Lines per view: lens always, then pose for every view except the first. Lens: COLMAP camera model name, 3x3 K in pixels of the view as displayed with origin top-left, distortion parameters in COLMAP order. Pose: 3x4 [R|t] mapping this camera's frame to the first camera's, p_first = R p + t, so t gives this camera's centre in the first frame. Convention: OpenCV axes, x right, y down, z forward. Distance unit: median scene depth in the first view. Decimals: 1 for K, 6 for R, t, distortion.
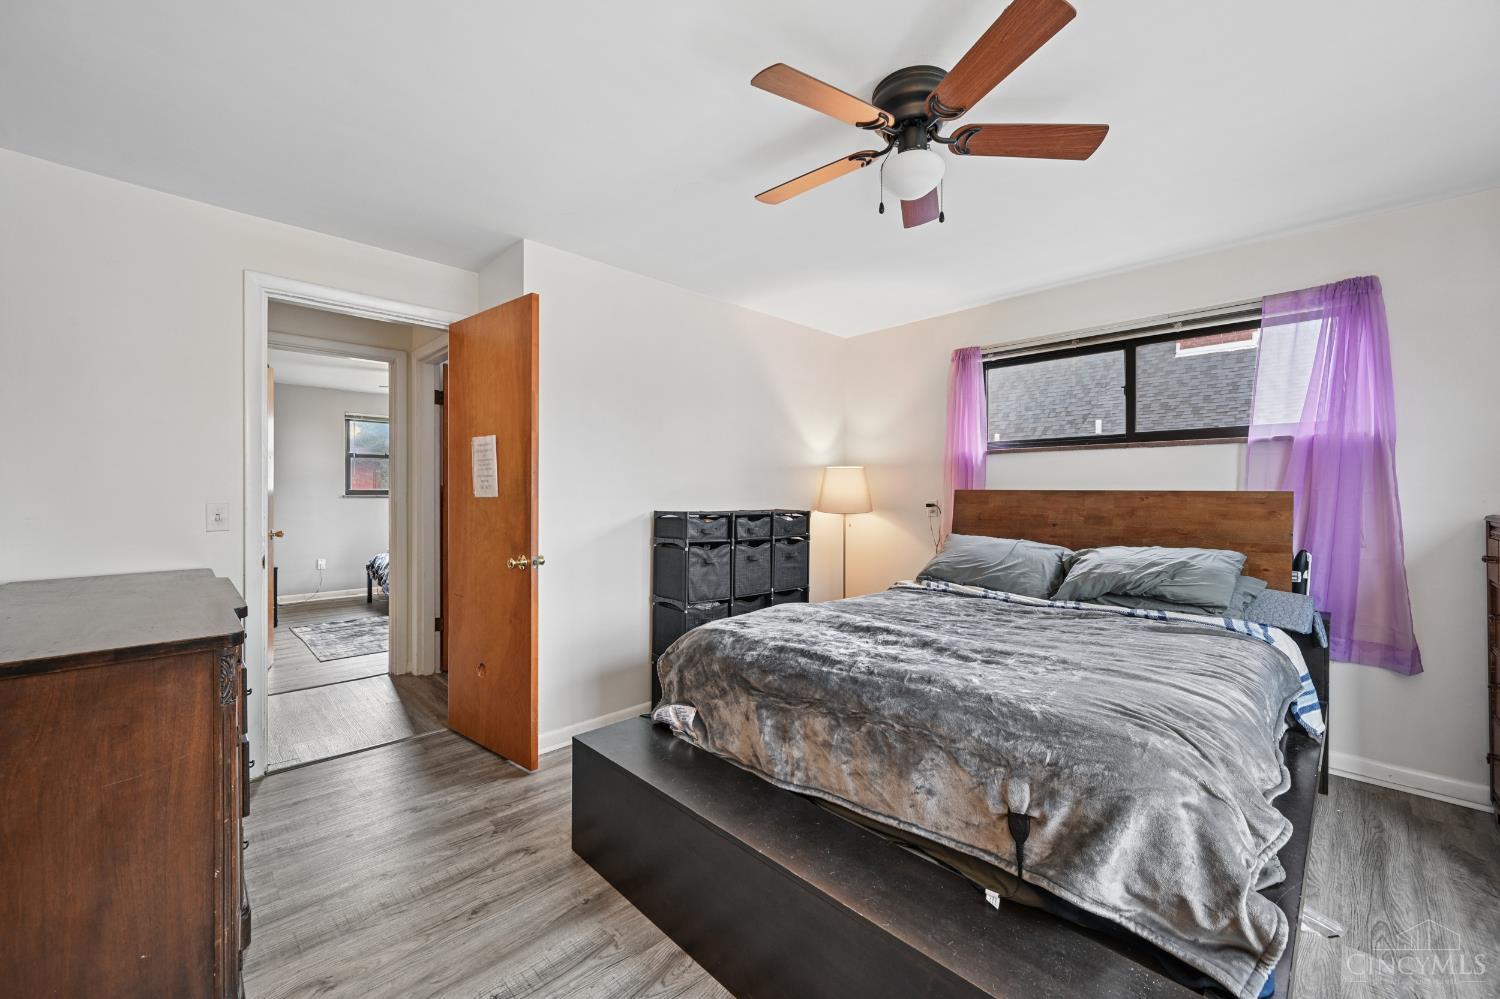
lens RADIAL K [[591.6, 0, 745.9], [0, 591.6, 492.4], [0, 0, 1]] dist [0.000038, 0.000065]
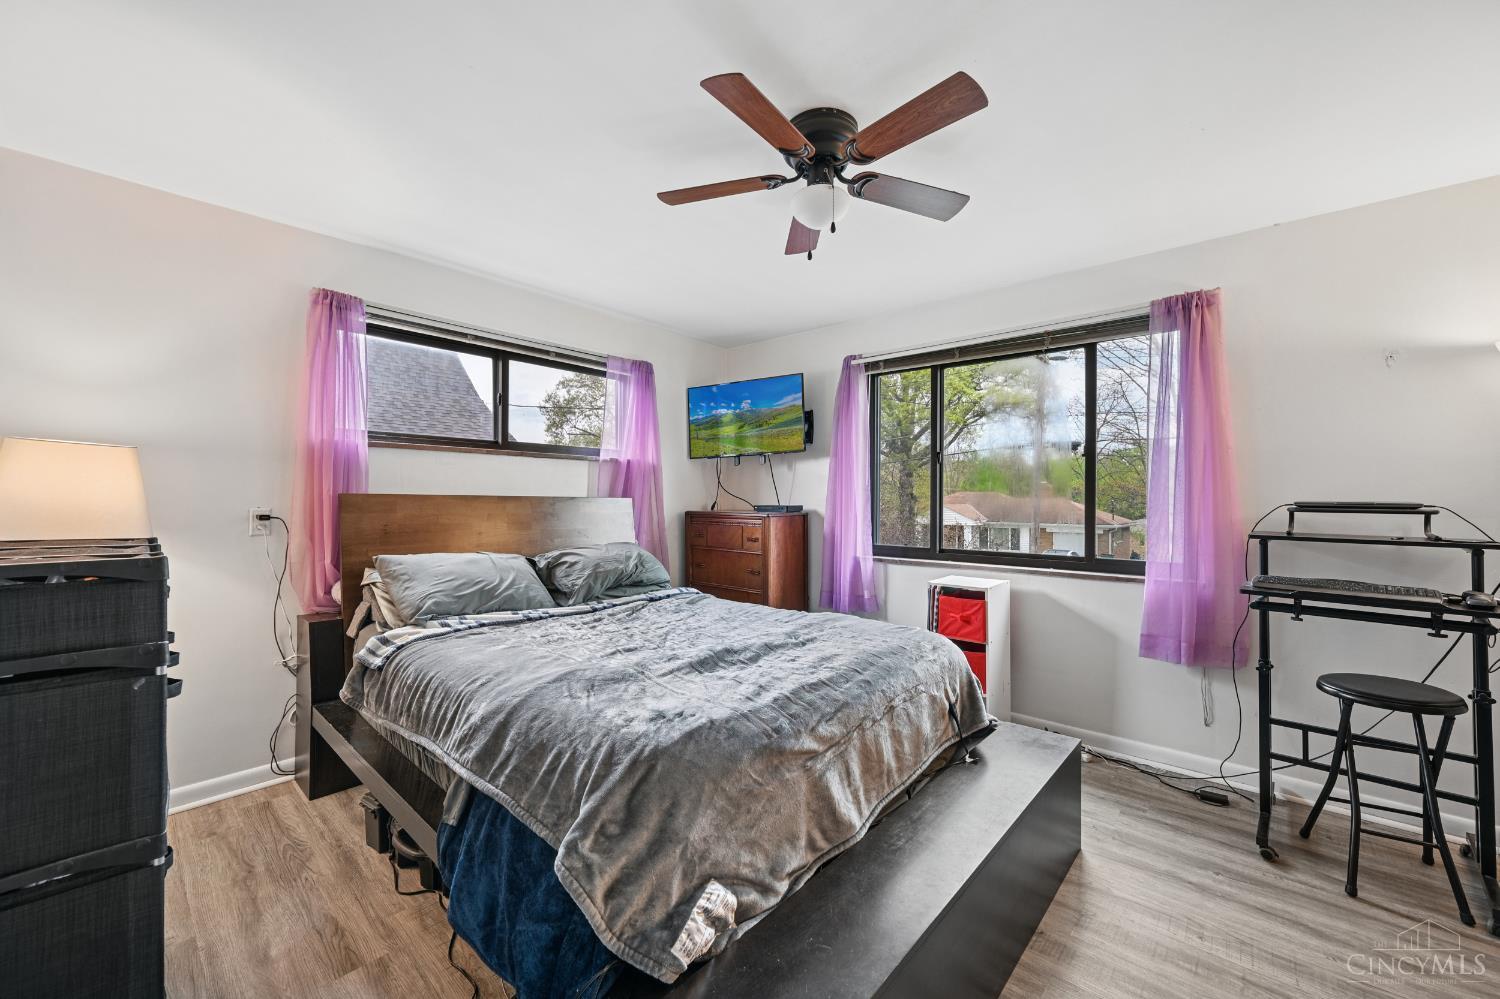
lens RADIAL K [[591.6, 0, 745.9], [0, 591.6, 492.4], [0, 0, 1]] dist [0.000038, 0.000065]
pose [[-0.066125, 0.010159, 0.997760, -0.418525], [-0.010193, 0.999889, -0.010857, -0.003898], [-0.997759, -0.010888, -0.066014, 0.652788]]
